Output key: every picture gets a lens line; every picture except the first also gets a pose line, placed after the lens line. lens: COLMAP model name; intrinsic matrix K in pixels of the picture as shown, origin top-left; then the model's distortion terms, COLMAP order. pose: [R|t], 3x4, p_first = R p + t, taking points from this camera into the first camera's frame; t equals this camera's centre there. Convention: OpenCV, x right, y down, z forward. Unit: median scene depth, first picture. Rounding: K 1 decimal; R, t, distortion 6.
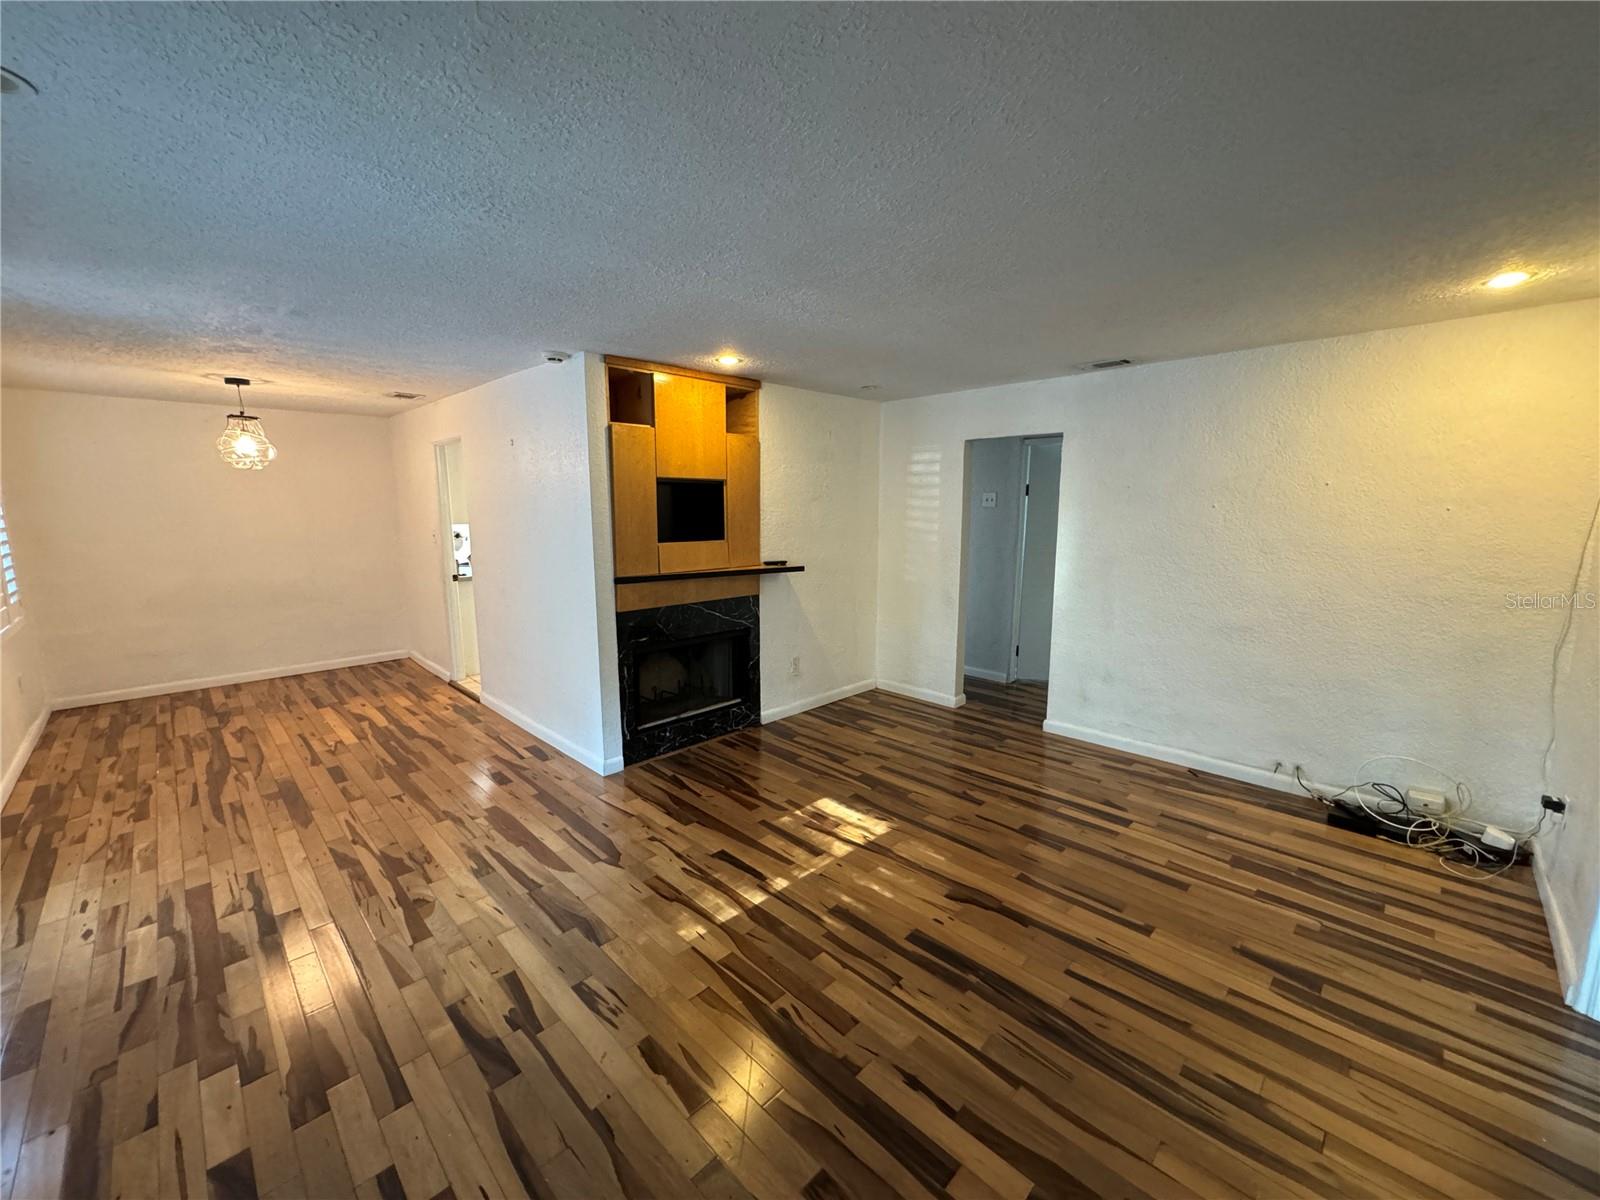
lens RADIAL K [[637.4, 0, 801.8], [0, 637.4, 596.8], [0, 0, 1]] dist [-0.001707, -0.000627]
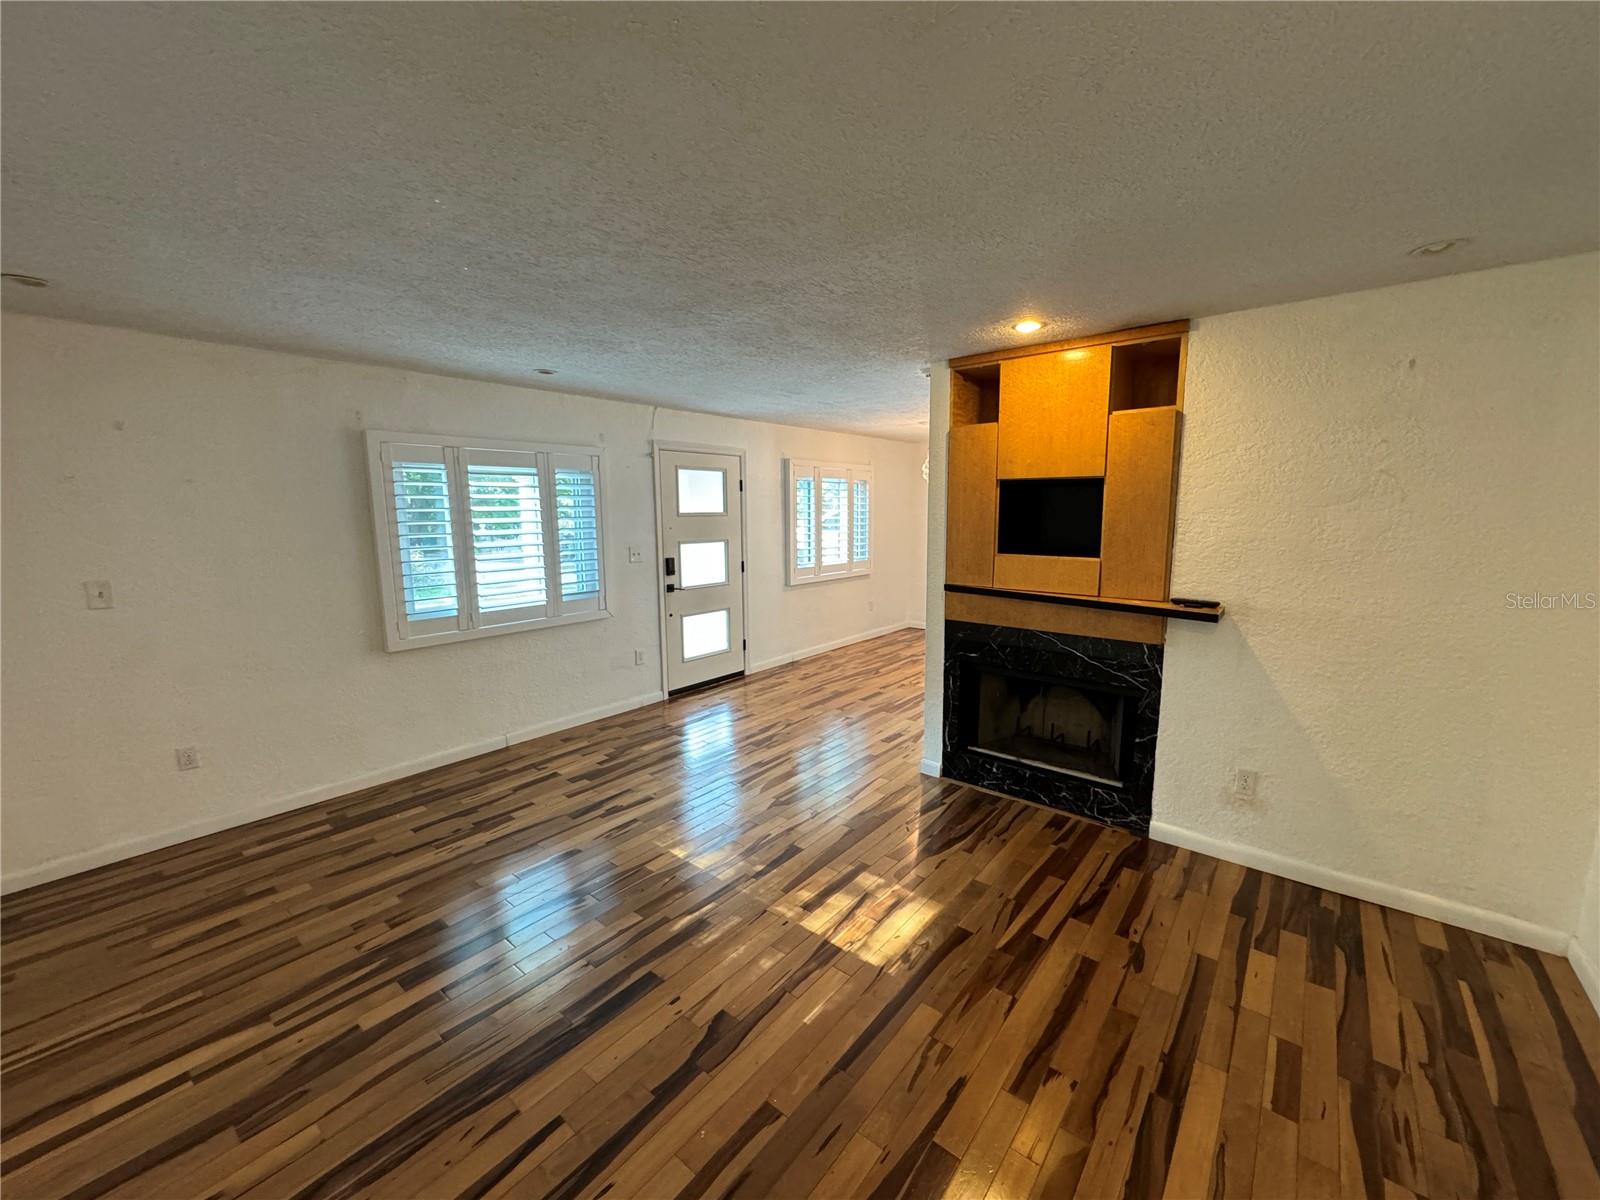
lens RADIAL K [[637.4, 0, 800.1], [0, 637.4, 602.7], [0, 0, 1]] dist [-0.001707, -0.000627]
pose [[0.096490, 0.148396, -0.984209, 0.635649], [-0.140010, 0.981015, 0.134188, -0.098530], [0.985437, 0.124852, 0.115435, 0.639445]]
